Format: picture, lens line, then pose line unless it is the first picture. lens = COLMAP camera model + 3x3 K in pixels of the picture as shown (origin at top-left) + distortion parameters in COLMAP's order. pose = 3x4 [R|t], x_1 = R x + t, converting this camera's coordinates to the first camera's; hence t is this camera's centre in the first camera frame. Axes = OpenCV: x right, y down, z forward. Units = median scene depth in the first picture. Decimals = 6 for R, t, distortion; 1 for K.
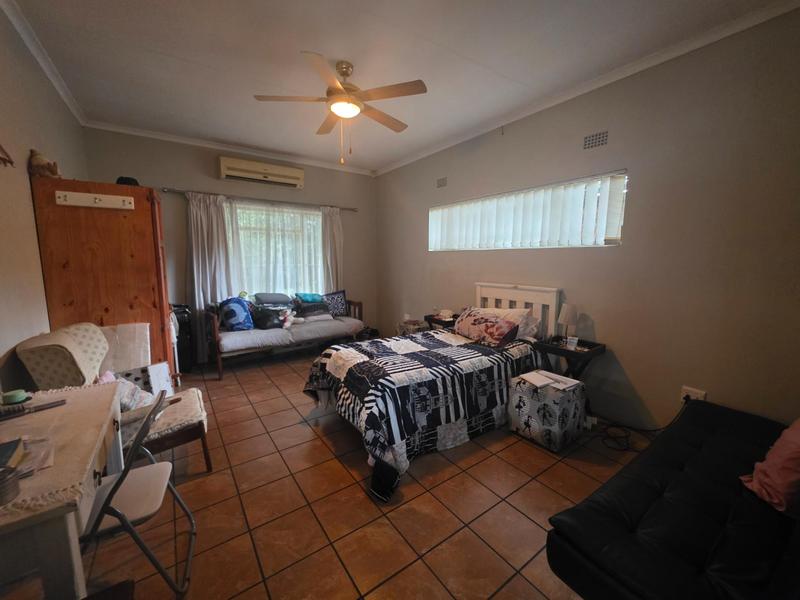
lens RADIAL K [[322.0, 0, 400.9], [0, 322.0, 297.6], [0, 0, 1]] dist [0.000151, -0.000015]
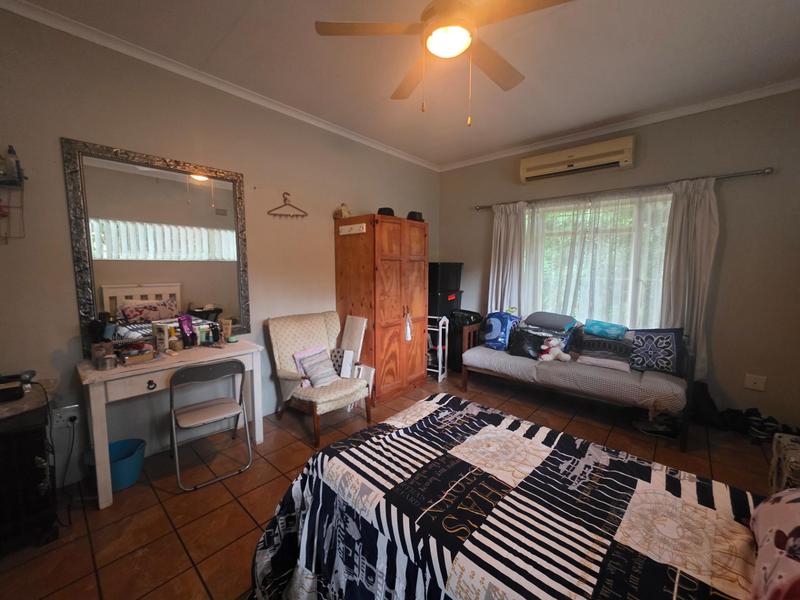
lens RADIAL K [[322.0, 0, 401.6], [0, 322.0, 300.6], [0, 0, 1]] dist [0.000151, -0.000015]
pose [[0.224523, 0.100149, -0.969309, 0.294784], [-0.123239, 0.989636, 0.073703, -0.063630], [0.966644, 0.102909, 0.234538, 0.491050]]
